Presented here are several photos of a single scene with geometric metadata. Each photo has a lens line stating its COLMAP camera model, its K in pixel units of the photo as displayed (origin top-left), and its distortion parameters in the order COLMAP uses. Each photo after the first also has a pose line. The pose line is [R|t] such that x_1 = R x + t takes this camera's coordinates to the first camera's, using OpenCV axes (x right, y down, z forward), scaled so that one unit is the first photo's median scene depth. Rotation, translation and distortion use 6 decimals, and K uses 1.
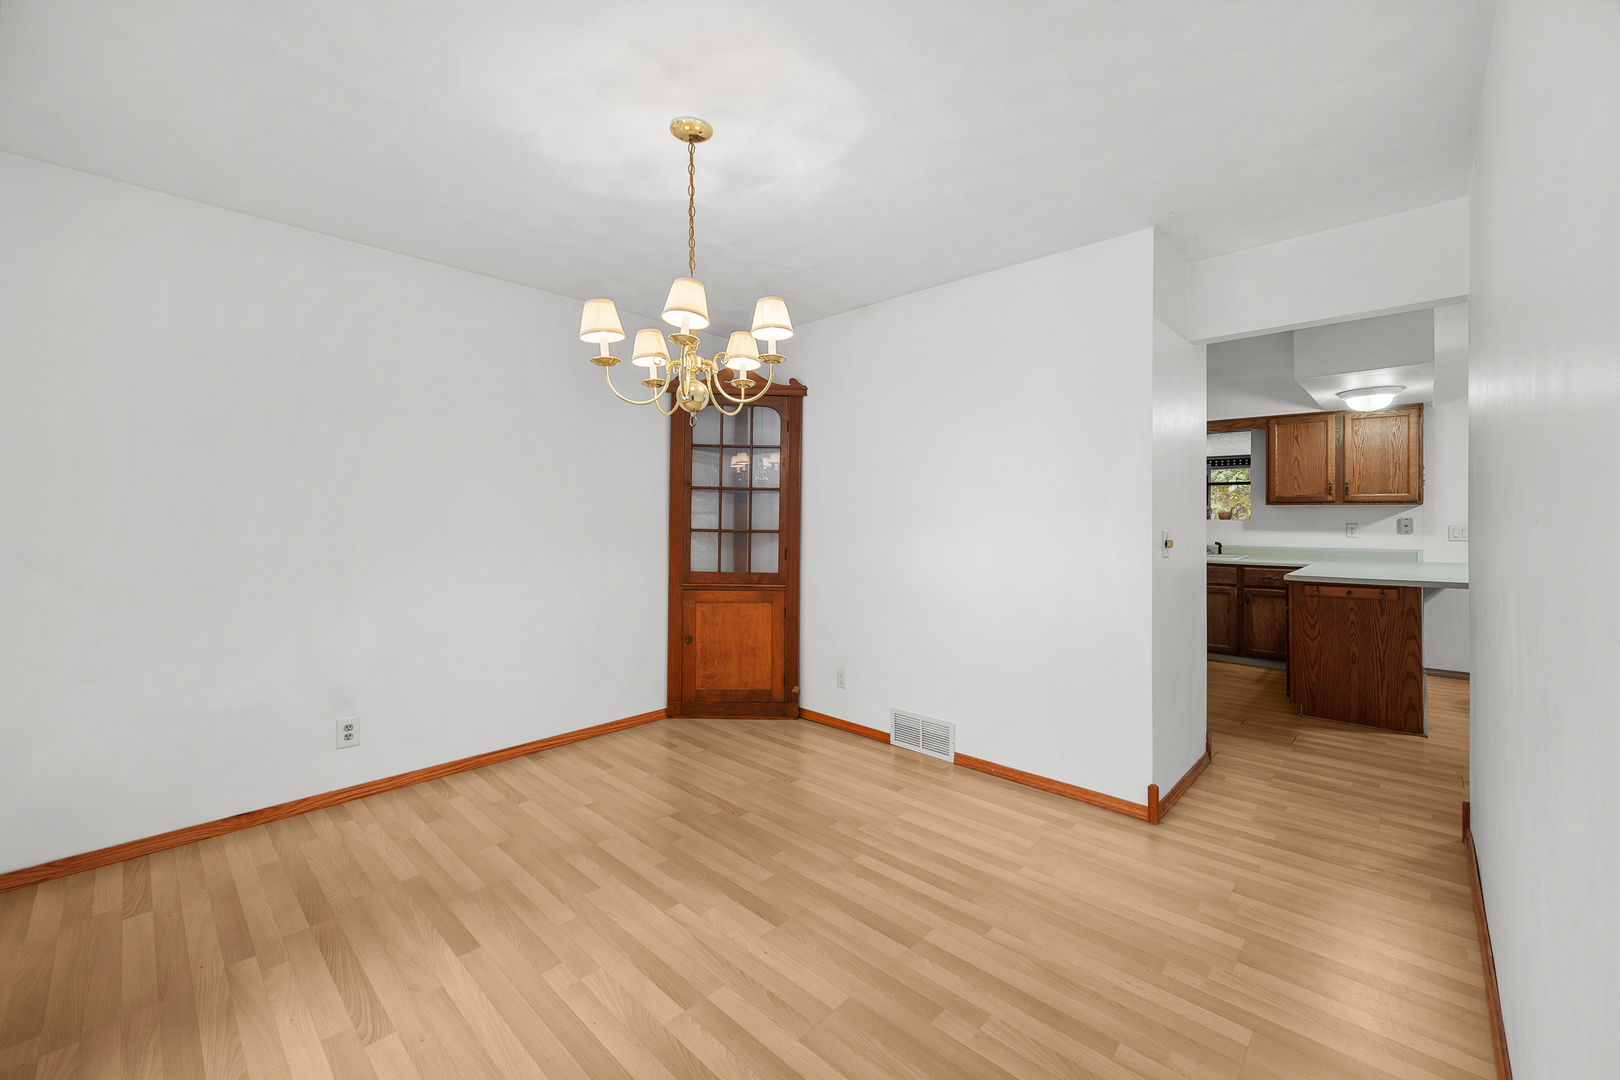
lens RADIAL K [[645.1, 0, 799.5], [0, 645.1, 519.9], [0, 0, 1]] dist [0.002759, -0.000727]
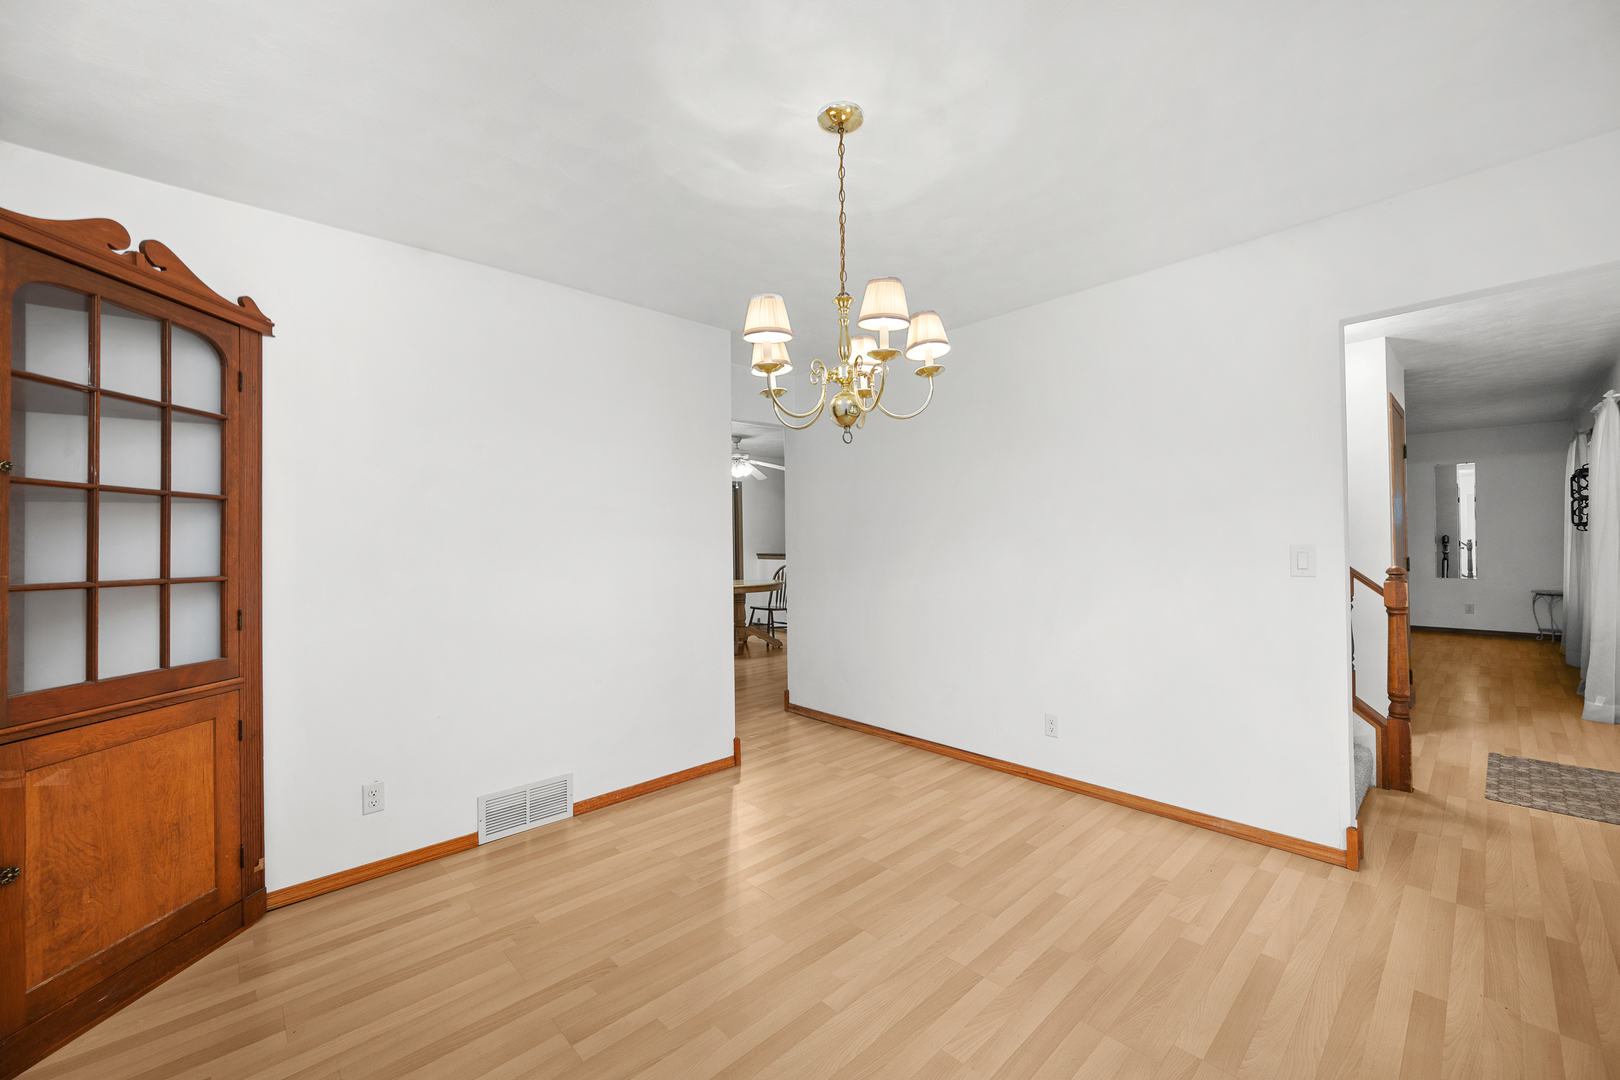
lens RADIAL K [[645.1, 0, 818.6], [0, 645.1, 536.1], [0, 0, 1]] dist [0.002759, -0.000727]
pose [[0.042635, 0.004868, 0.999079, -0.536490], [0.017750, 0.999827, -0.005629, -0.005156], [-0.998933, 0.017974, 0.042542, 0.497466]]
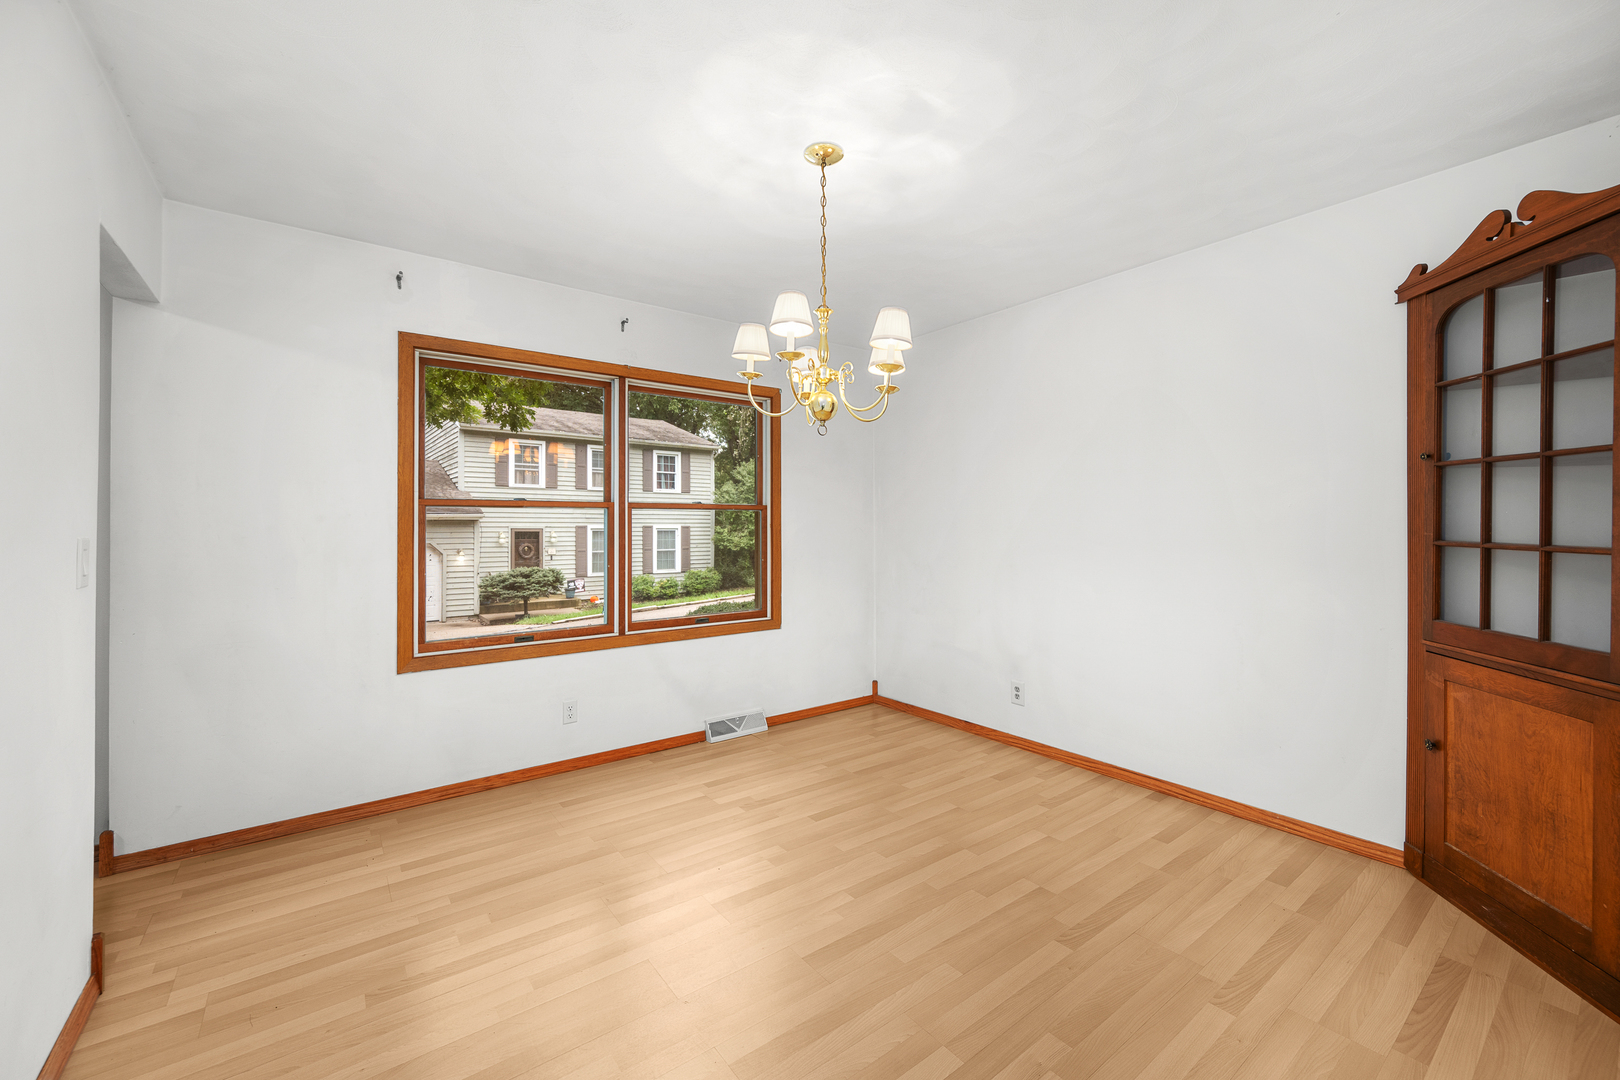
lens RADIAL K [[645.1, 0, 834.0], [0, 645.1, 528.2], [0, 0, 1]] dist [0.002759, -0.000727]
pose [[-0.131302, -0.001520, -0.991341, 0.433123], [-0.000126, 0.999999, -0.001516, 0.004047], [0.991342, -0.000074, -0.131302, 0.572256]]
